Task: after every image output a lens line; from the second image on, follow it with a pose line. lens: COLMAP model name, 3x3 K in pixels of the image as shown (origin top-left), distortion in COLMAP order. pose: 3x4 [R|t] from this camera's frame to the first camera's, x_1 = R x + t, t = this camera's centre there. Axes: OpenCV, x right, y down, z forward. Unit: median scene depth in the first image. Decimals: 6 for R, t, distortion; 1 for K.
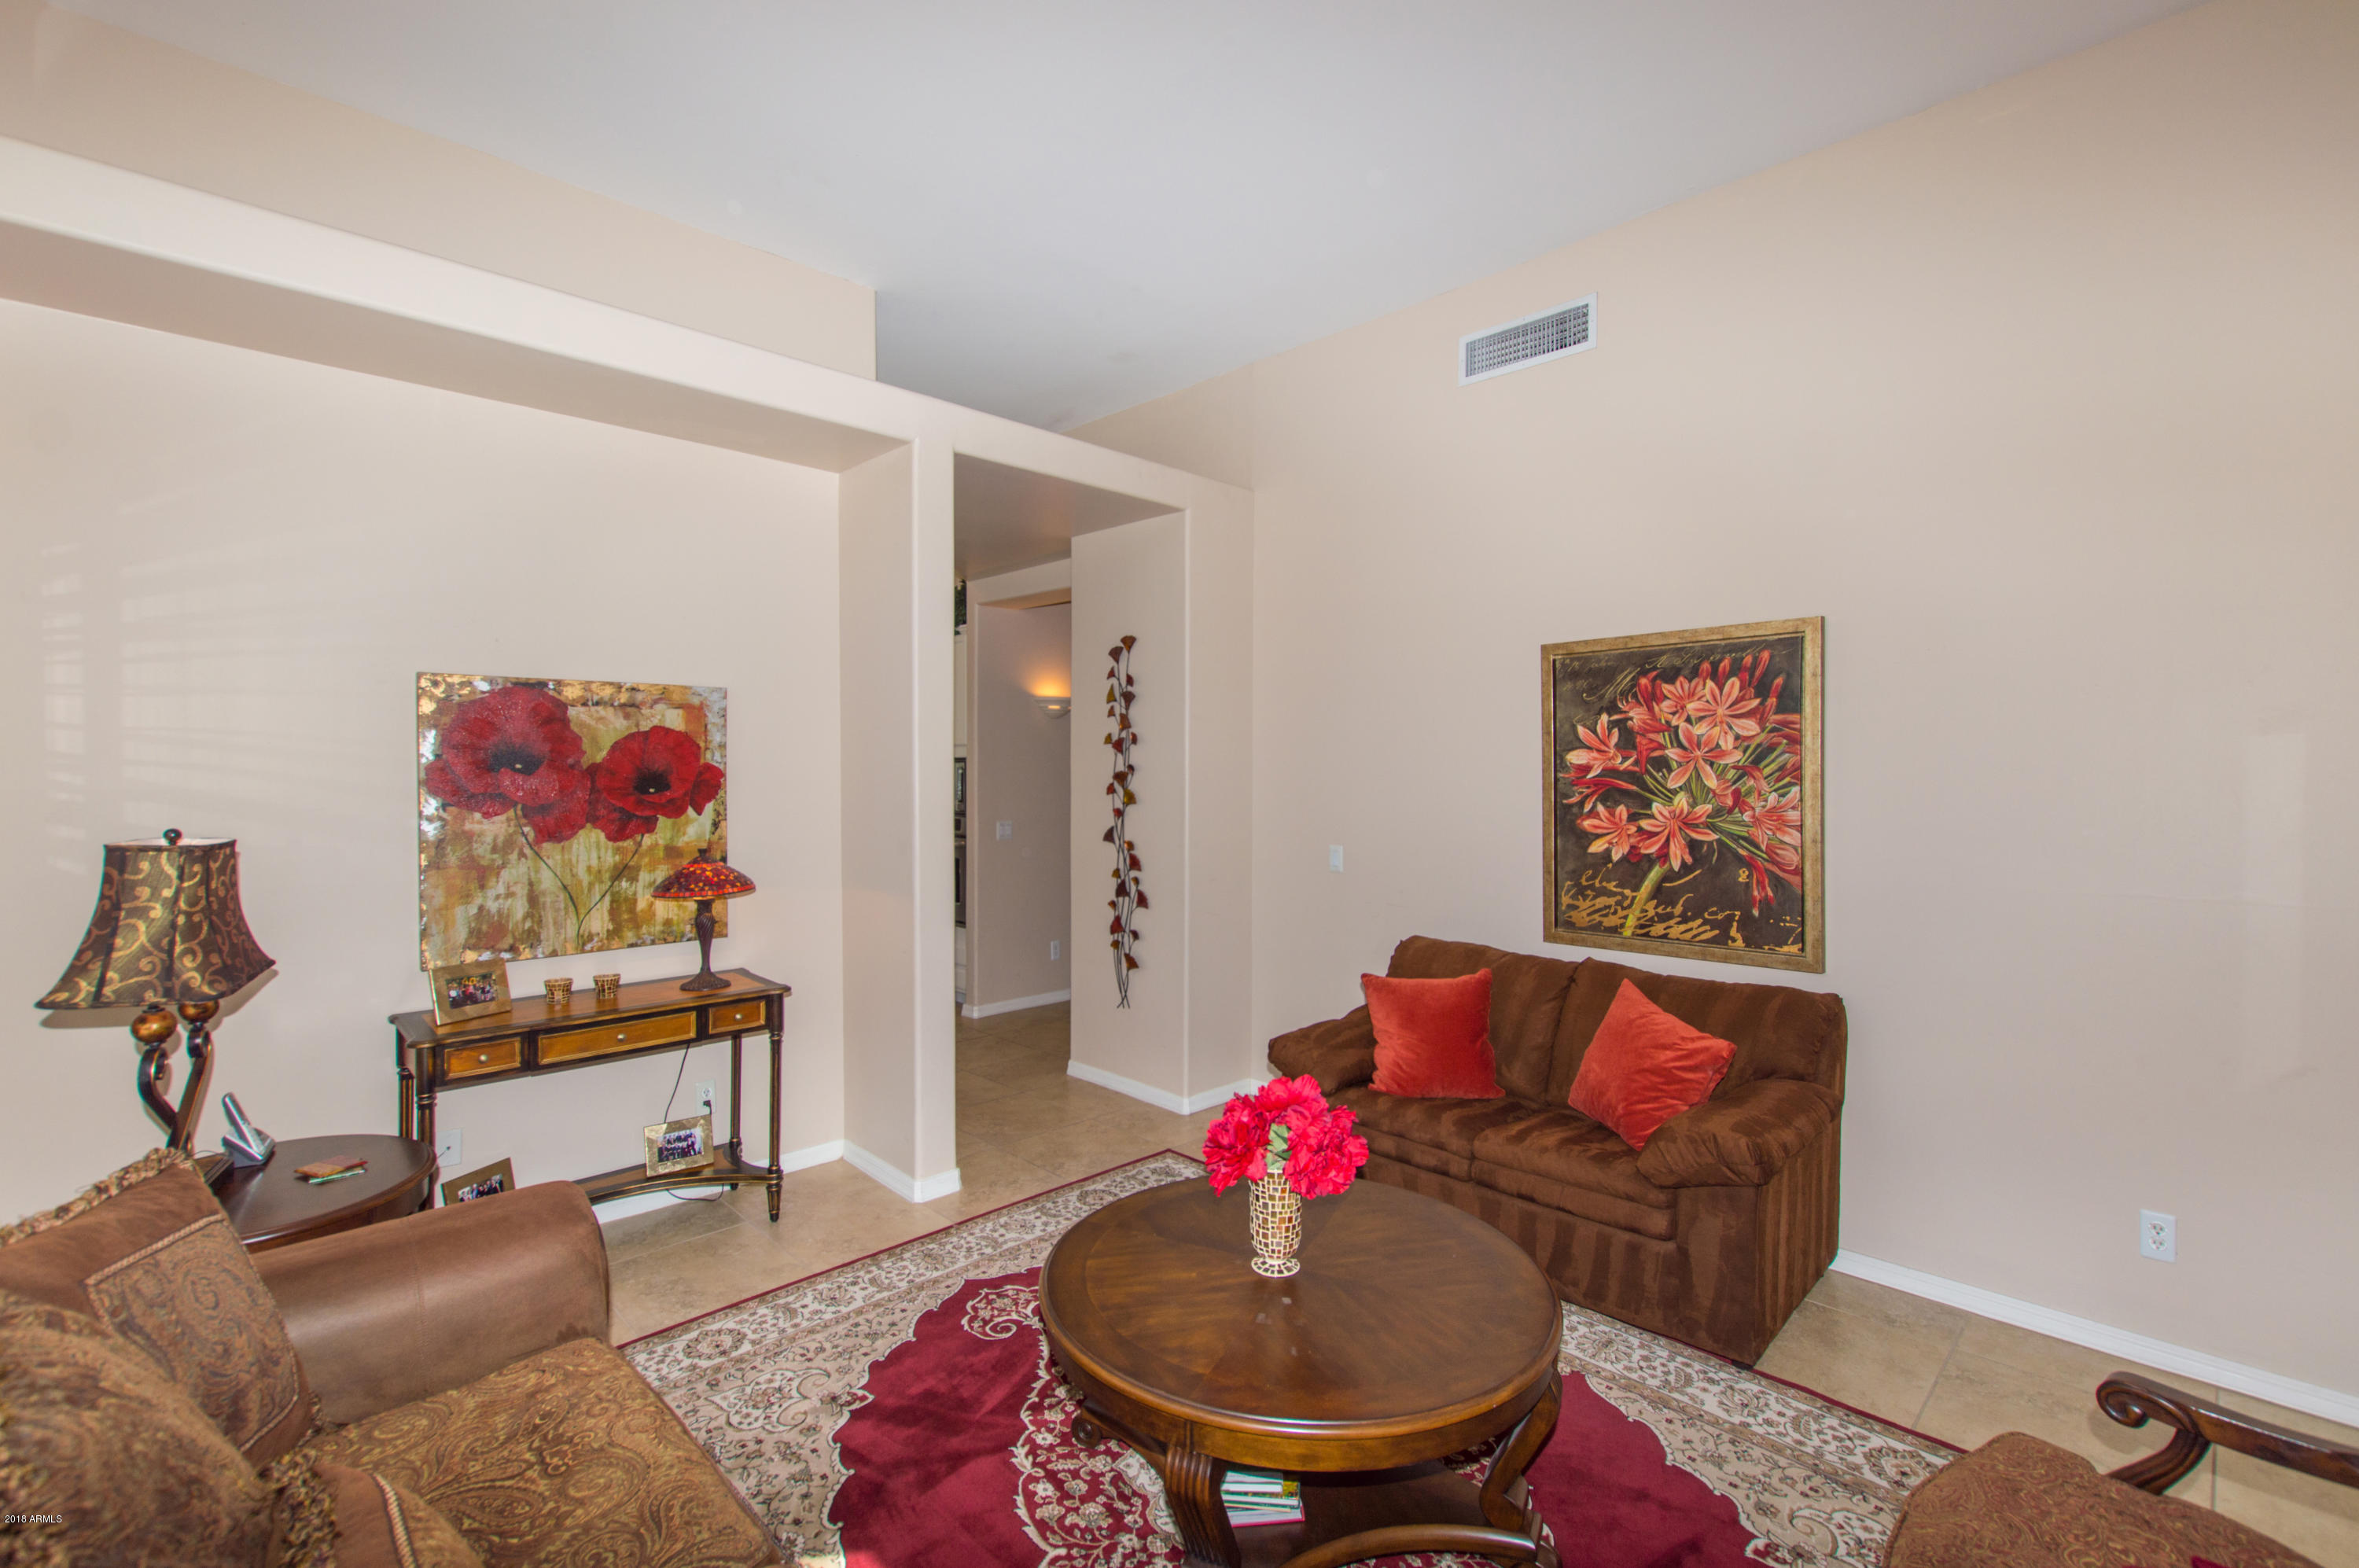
lens RADIAL K [[1061.1, 0, 1184.1], [0, 1061.1, 782.7], [0, 0, 1]] dist [0.001584, -0.002512]
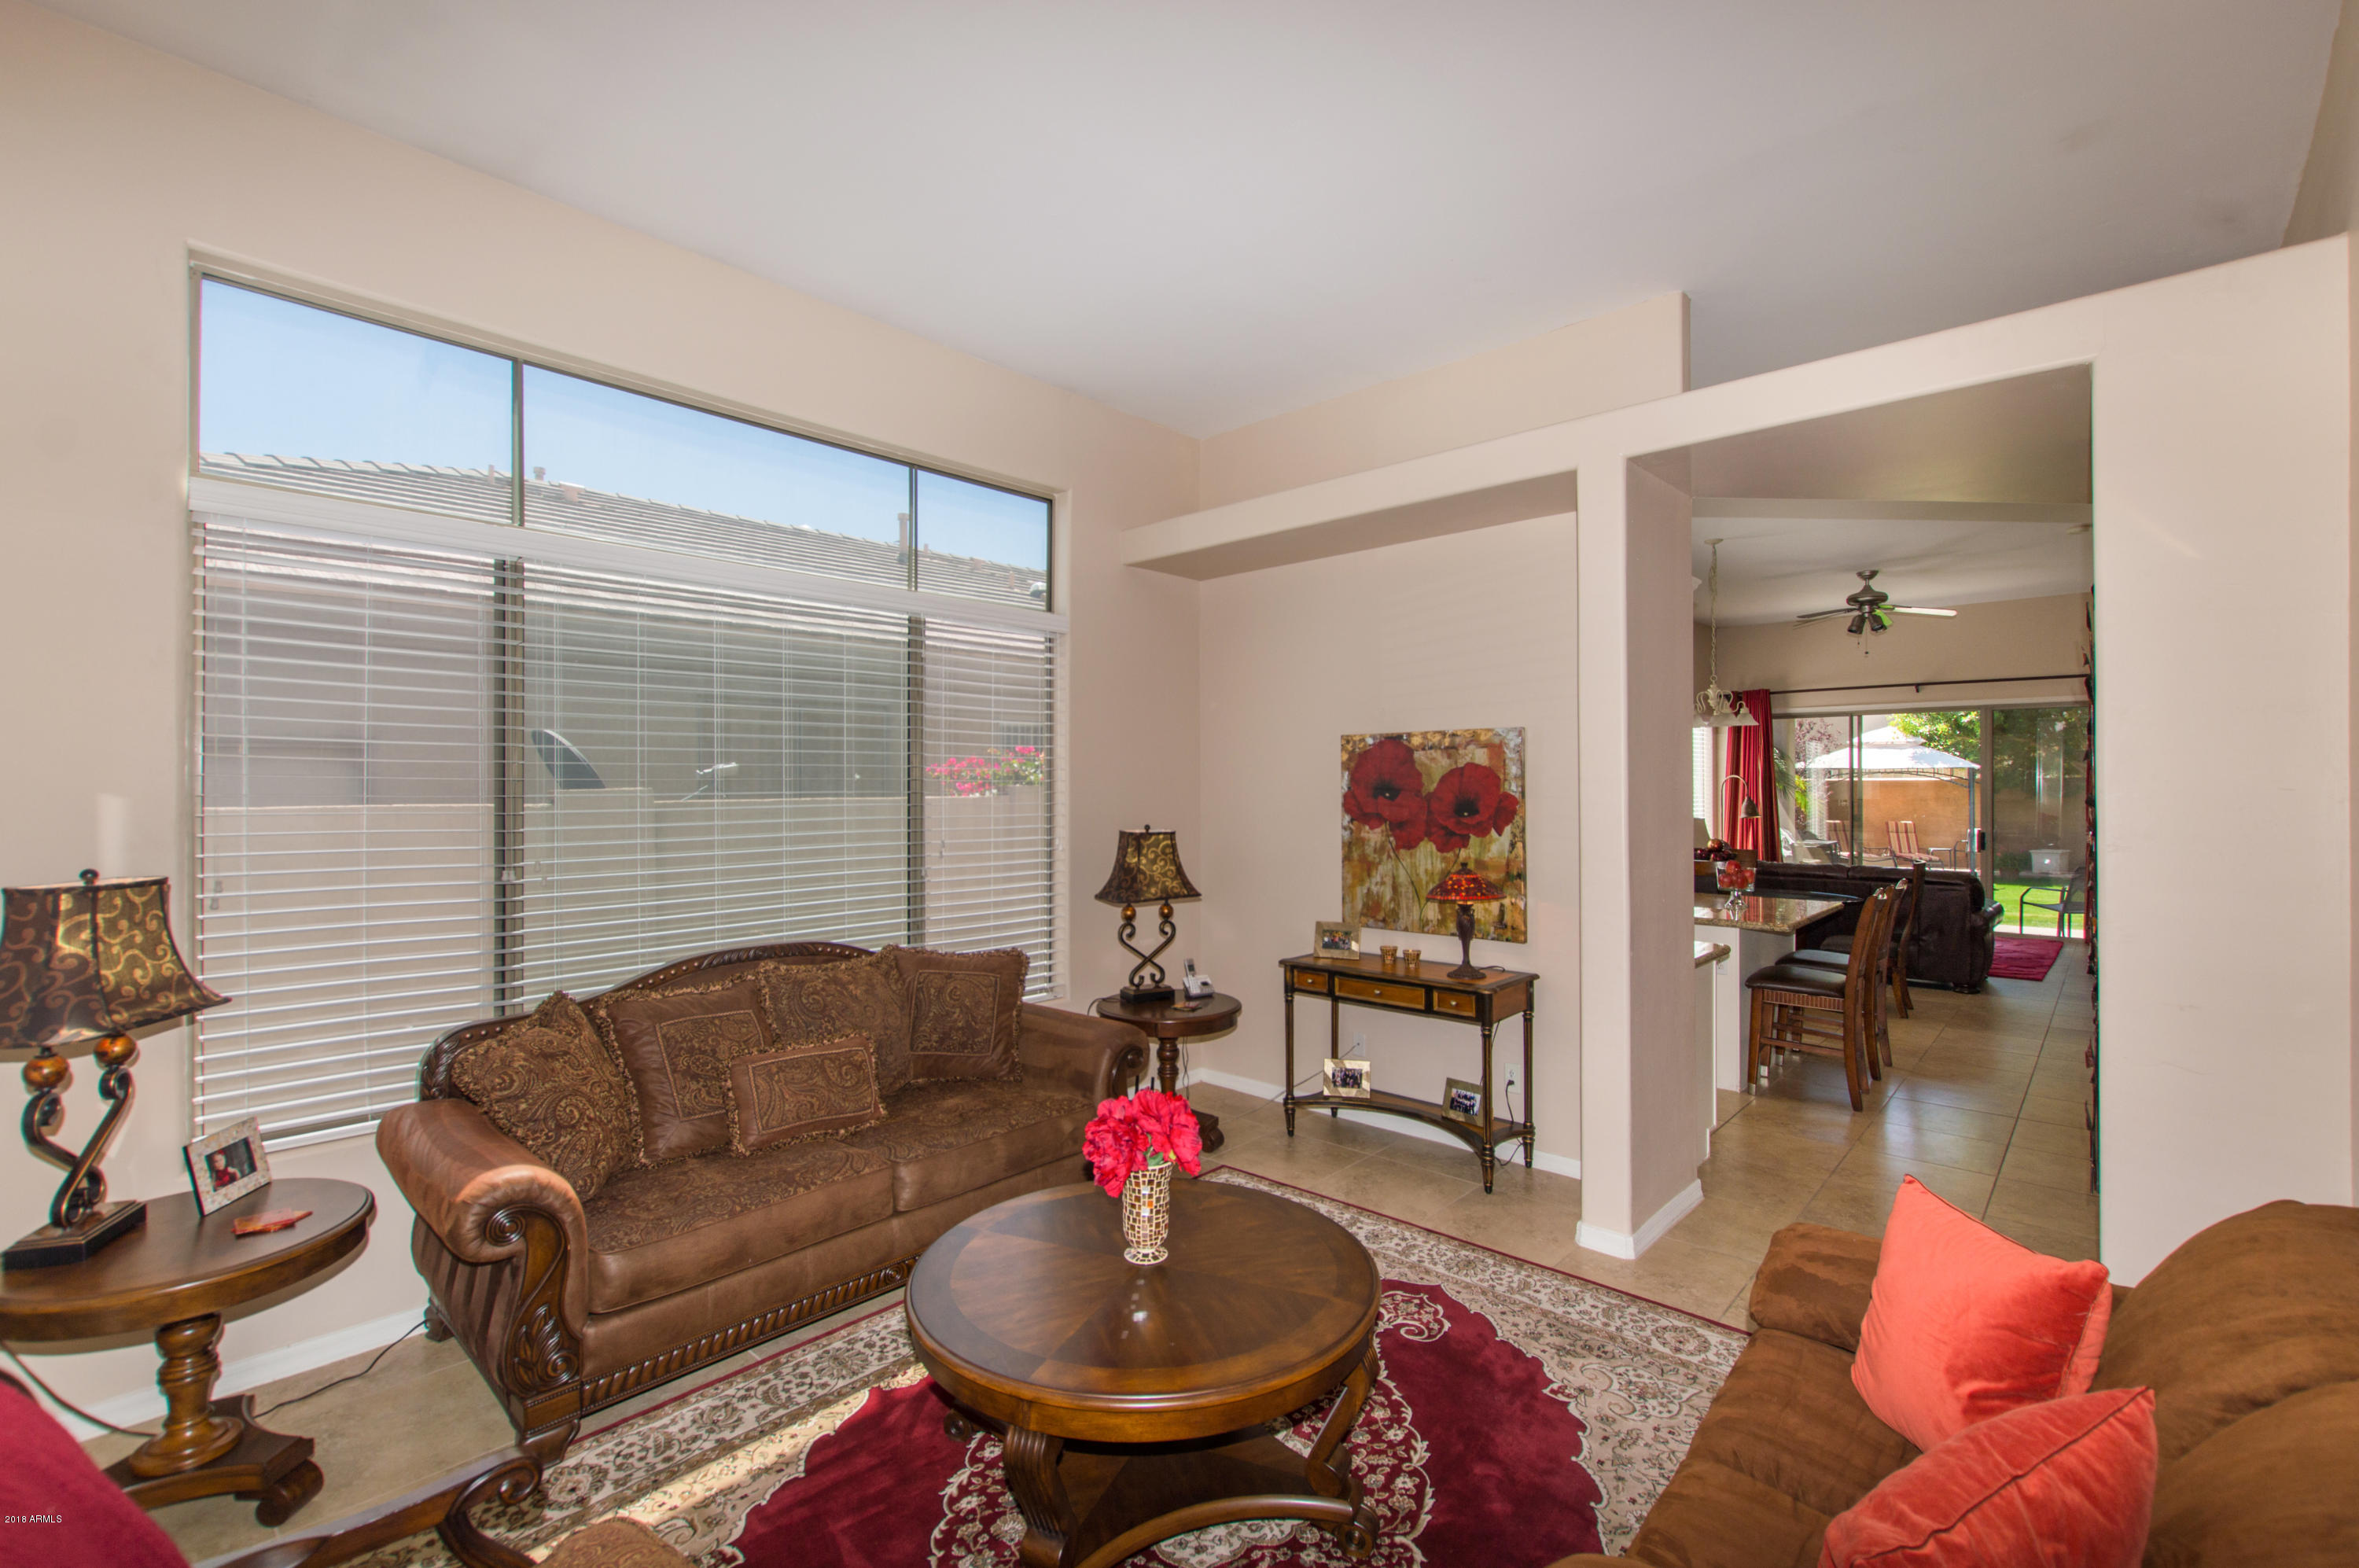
lens RADIAL K [[1061.1, 0, 1182.0], [0, 1061.1, 787.8], [0, 0, 1]] dist [0.001584, -0.002512]
pose [[0.021143, -0.001524, -0.999775, 0.775694], [-0.011433, 0.999933, -0.001766, -0.018460], [0.999711, 0.011468, 0.021124, 0.661135]]
